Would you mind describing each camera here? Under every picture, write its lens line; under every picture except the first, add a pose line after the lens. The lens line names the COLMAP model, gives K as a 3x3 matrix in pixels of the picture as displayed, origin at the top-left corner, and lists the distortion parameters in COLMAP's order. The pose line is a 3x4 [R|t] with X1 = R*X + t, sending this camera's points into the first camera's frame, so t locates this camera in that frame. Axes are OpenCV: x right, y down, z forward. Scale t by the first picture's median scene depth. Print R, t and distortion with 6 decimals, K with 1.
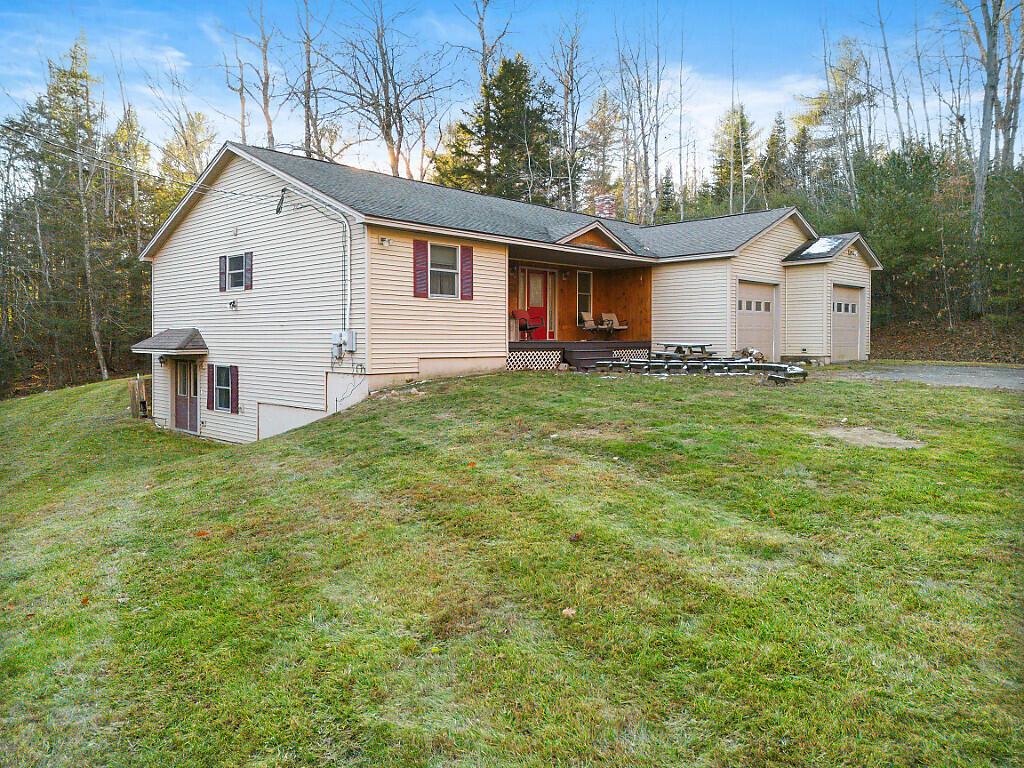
lens RADIAL K [[734.5, 0, 515.2], [0, 734.5, 347.6], [0, 0, 1]] dist [0.086864, -0.172761]
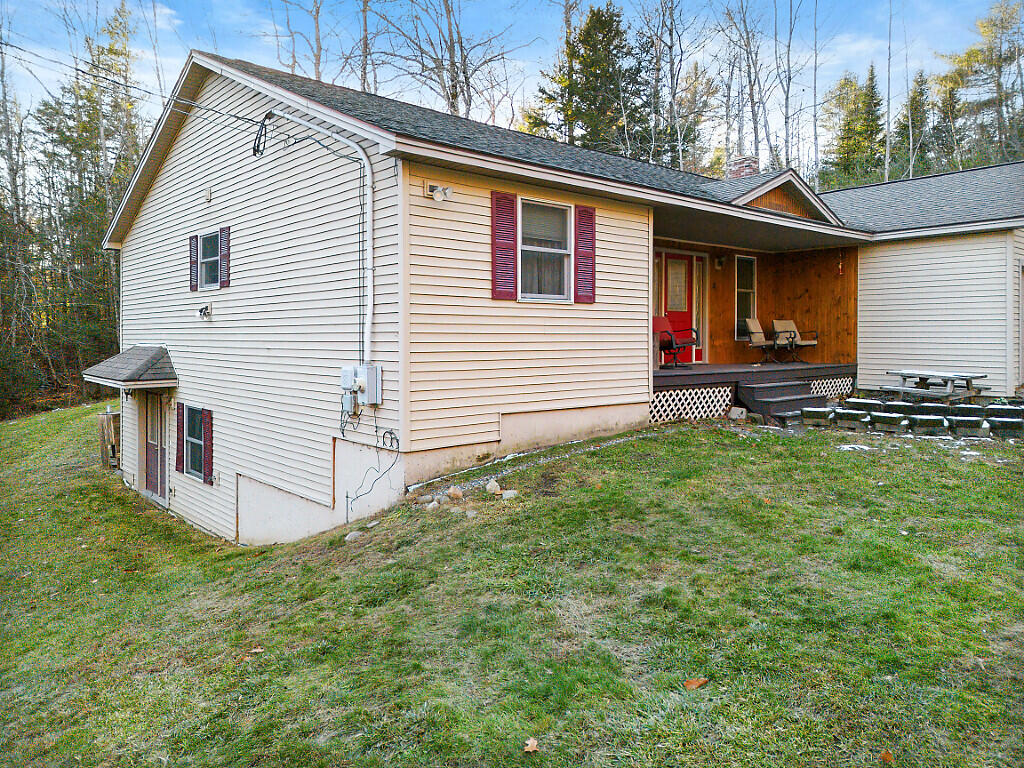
lens RADIAL K [[734.5, 0, 515.2], [0, 734.5, 347.6], [0, 0, 1]] dist [0.086864, -0.172761]
pose [[0.995887, 0.000510, -0.090601, -0.059622], [-0.000174, 0.999993, 0.003723, -0.029547], [0.090602, -0.003692, 0.995880, 0.387802]]
